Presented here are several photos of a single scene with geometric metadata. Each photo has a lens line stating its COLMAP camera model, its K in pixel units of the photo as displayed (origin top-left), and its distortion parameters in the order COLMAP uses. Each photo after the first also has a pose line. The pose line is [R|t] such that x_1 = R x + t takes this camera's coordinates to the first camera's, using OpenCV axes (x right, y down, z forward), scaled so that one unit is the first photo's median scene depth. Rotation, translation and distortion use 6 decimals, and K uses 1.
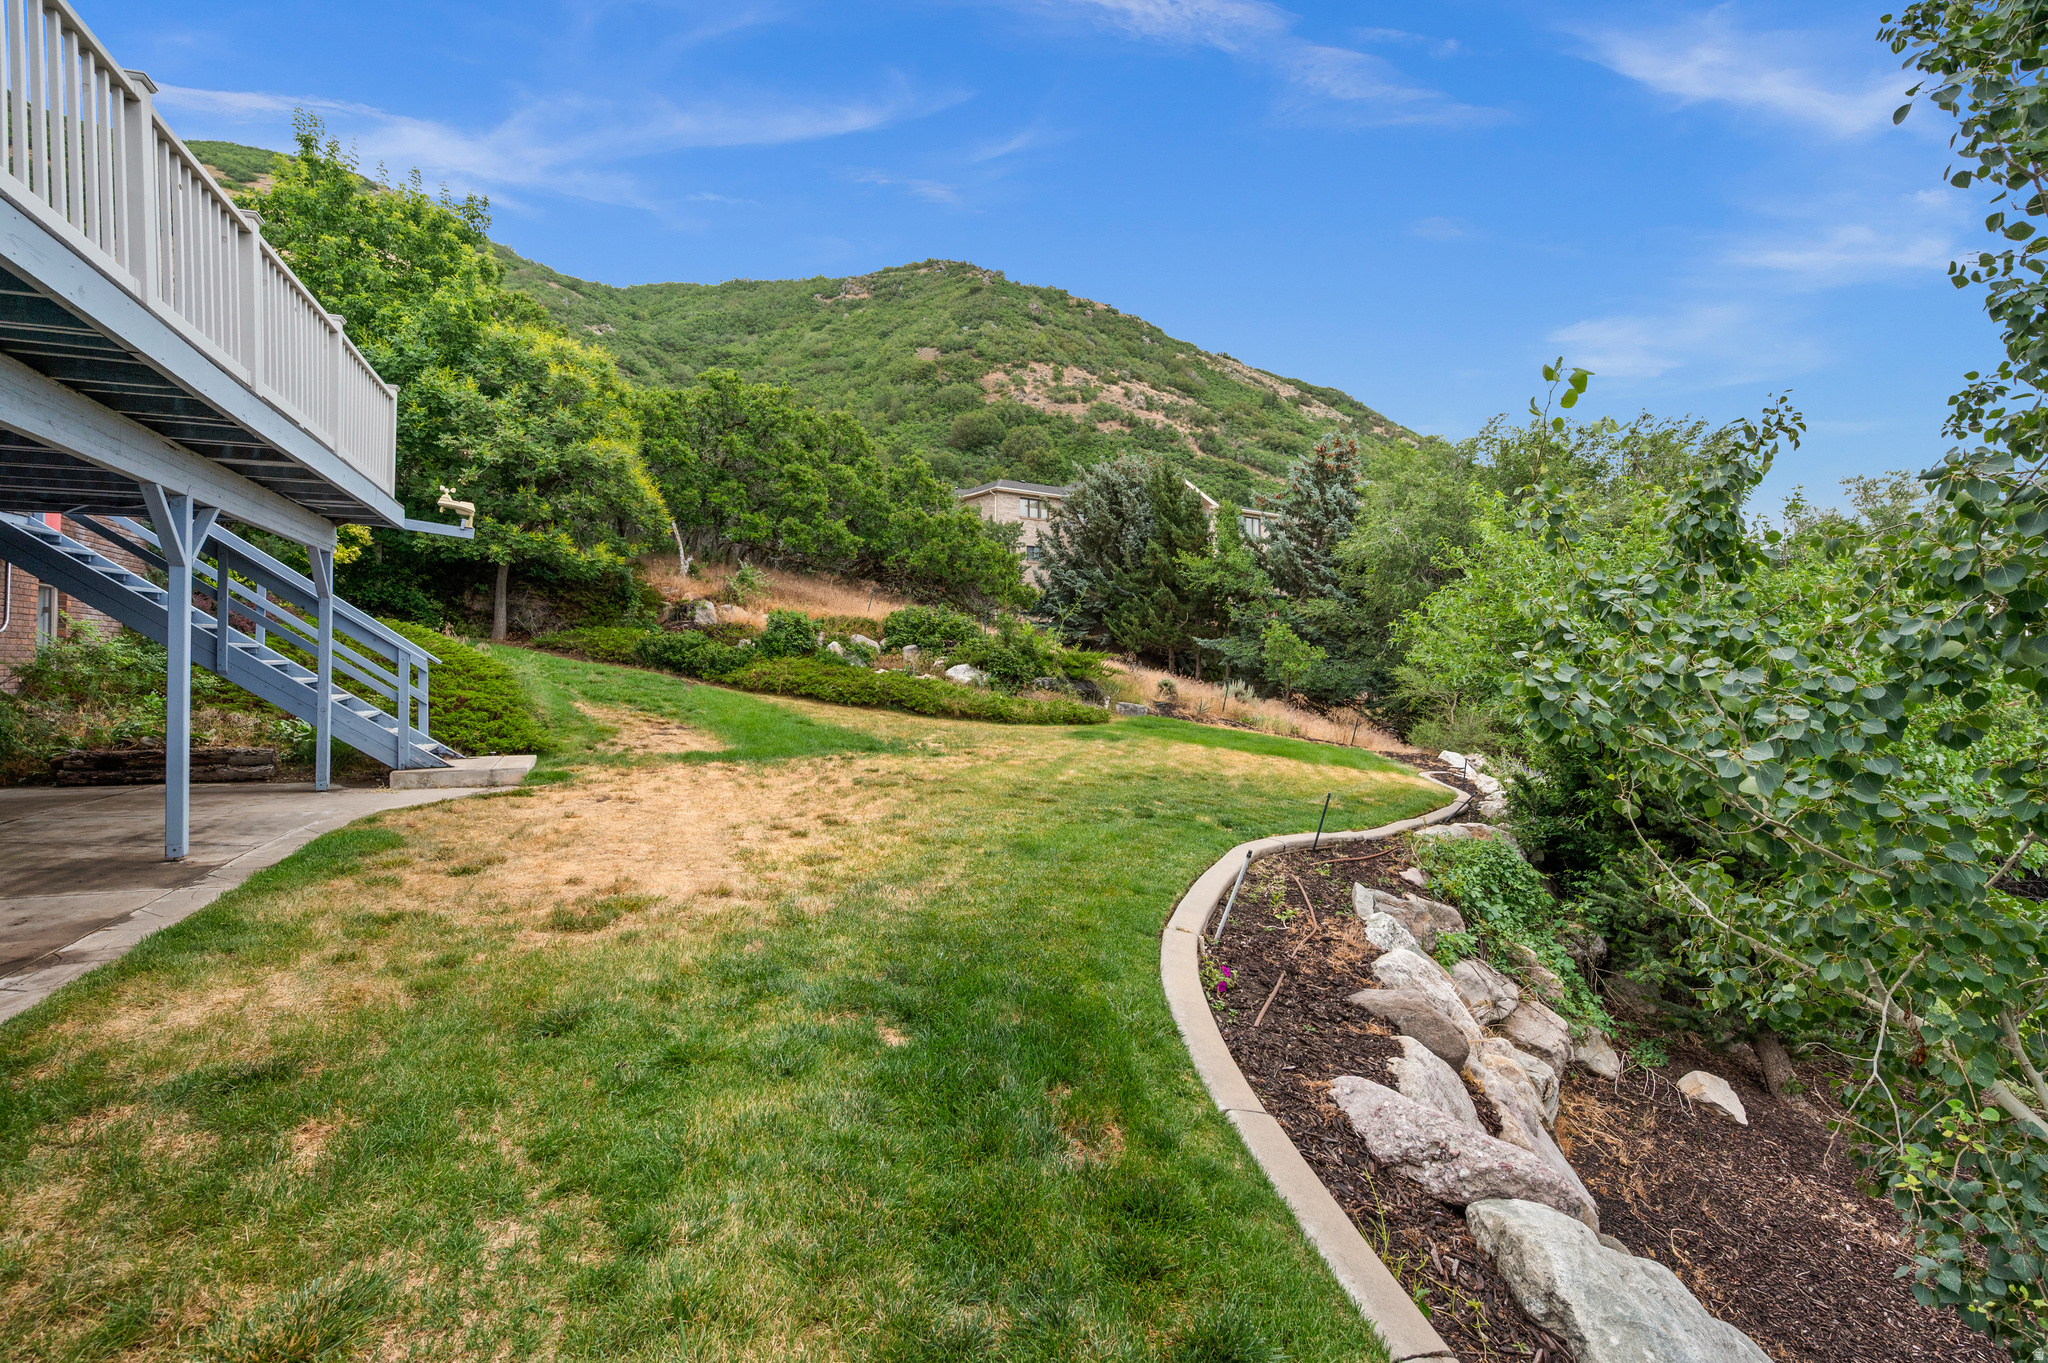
lens RADIAL K [[908.1, 0, 1097.4], [0, 908.1, 676.2], [0, 0, 1]] dist [0.002454, -0.000201]
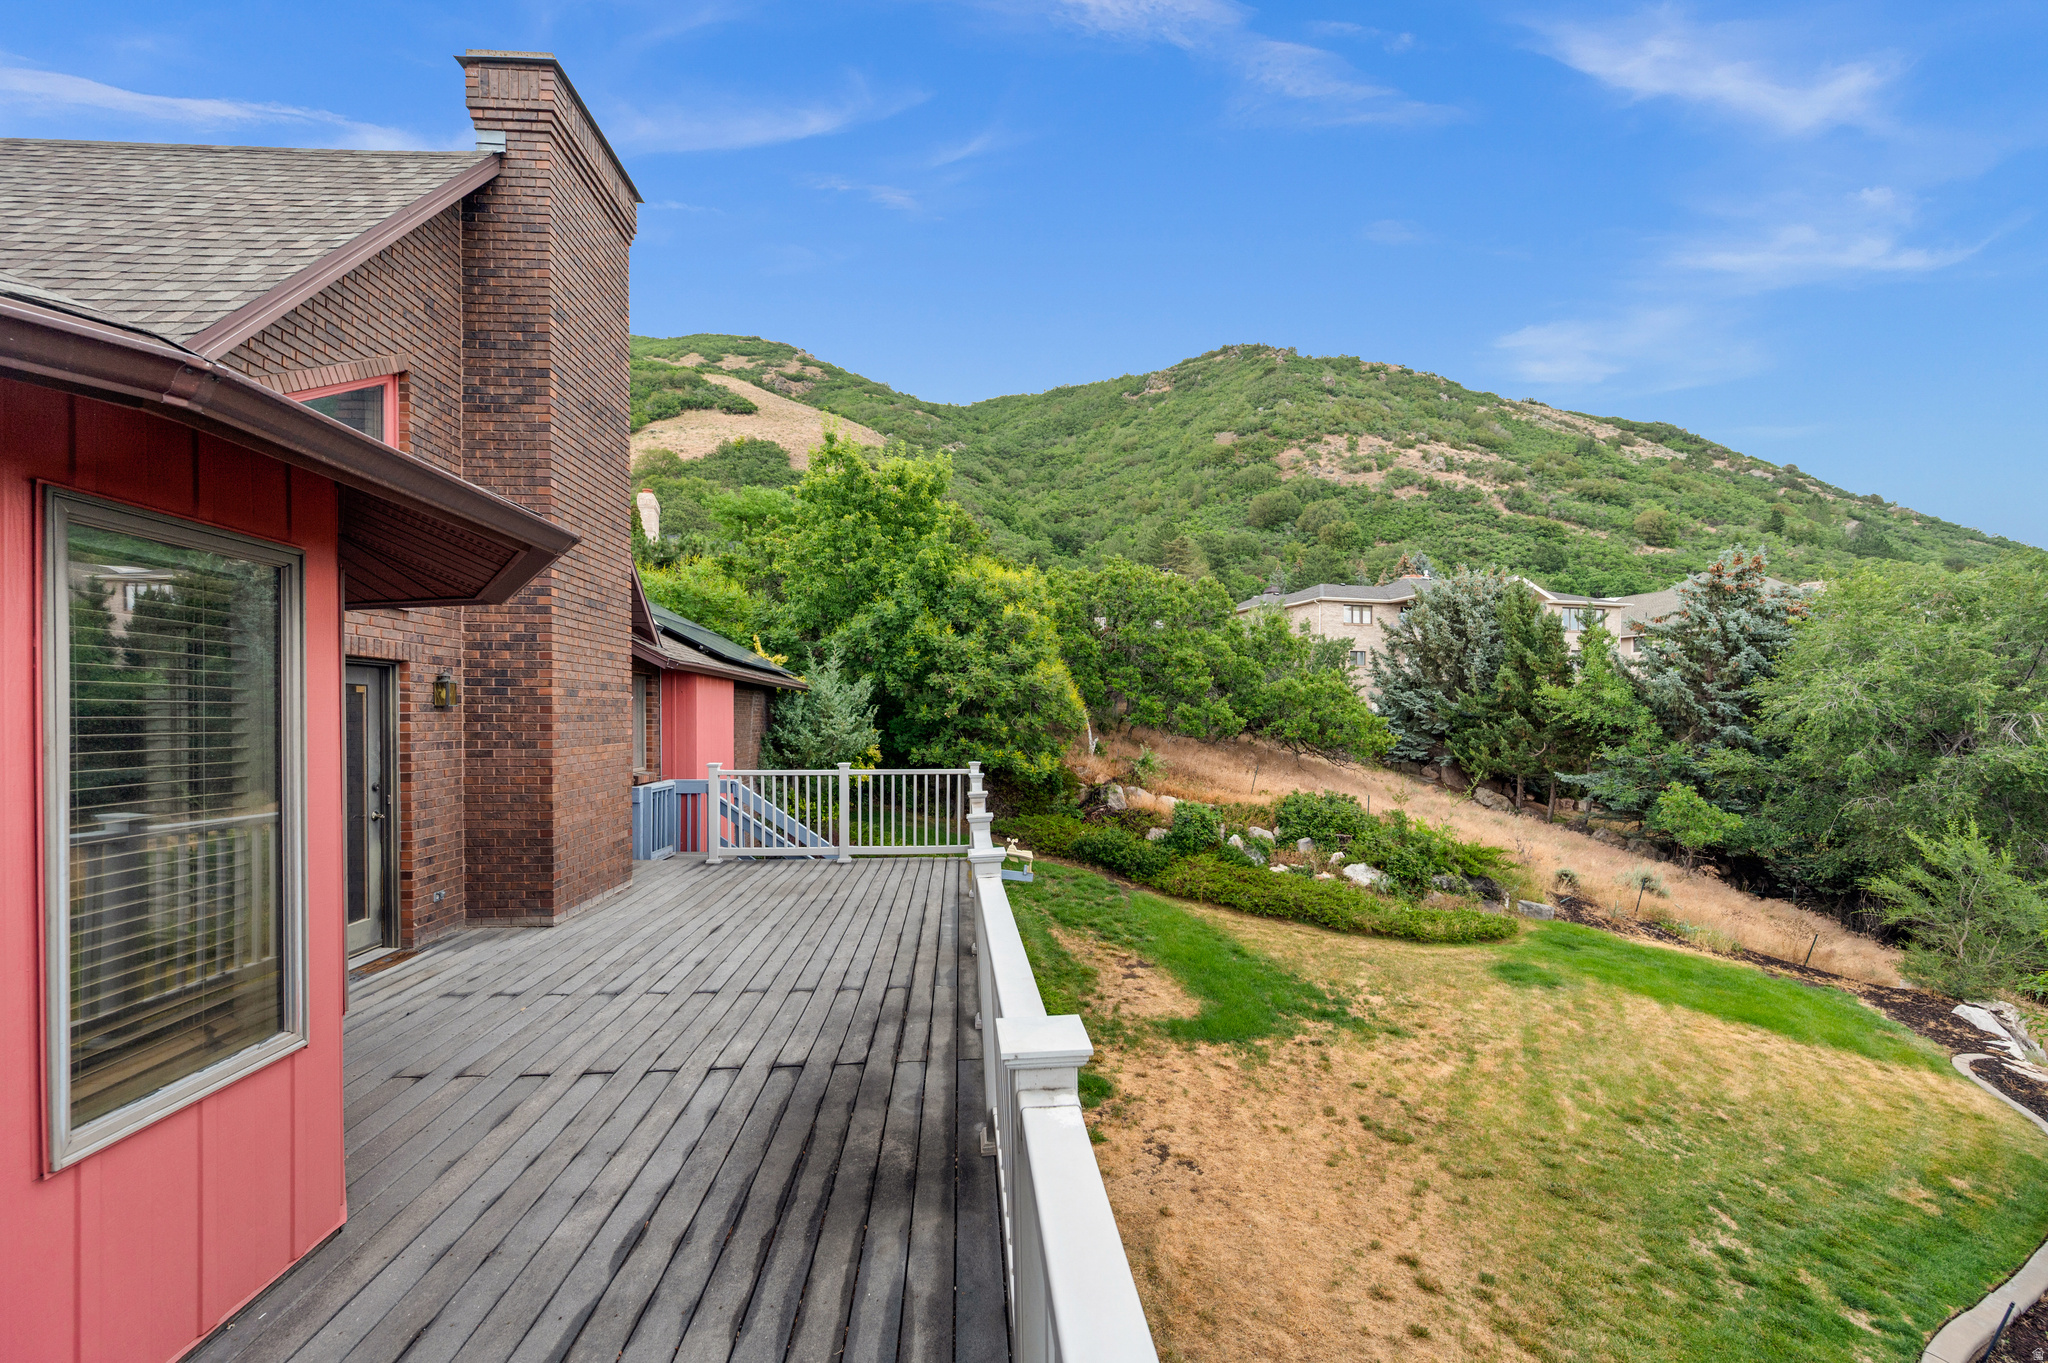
lens RADIAL K [[815.2, 0, 1037.7], [0, 815.2, 677.3], [0, 0, 1]] dist [-0.002081, -0.000046]
pose [[0.943563, 0.008166, -0.331092, -0.076505], [0.001983, 0.999539, 0.030304, -0.102758], [0.331187, -0.029250, 0.943112, 0.002793]]
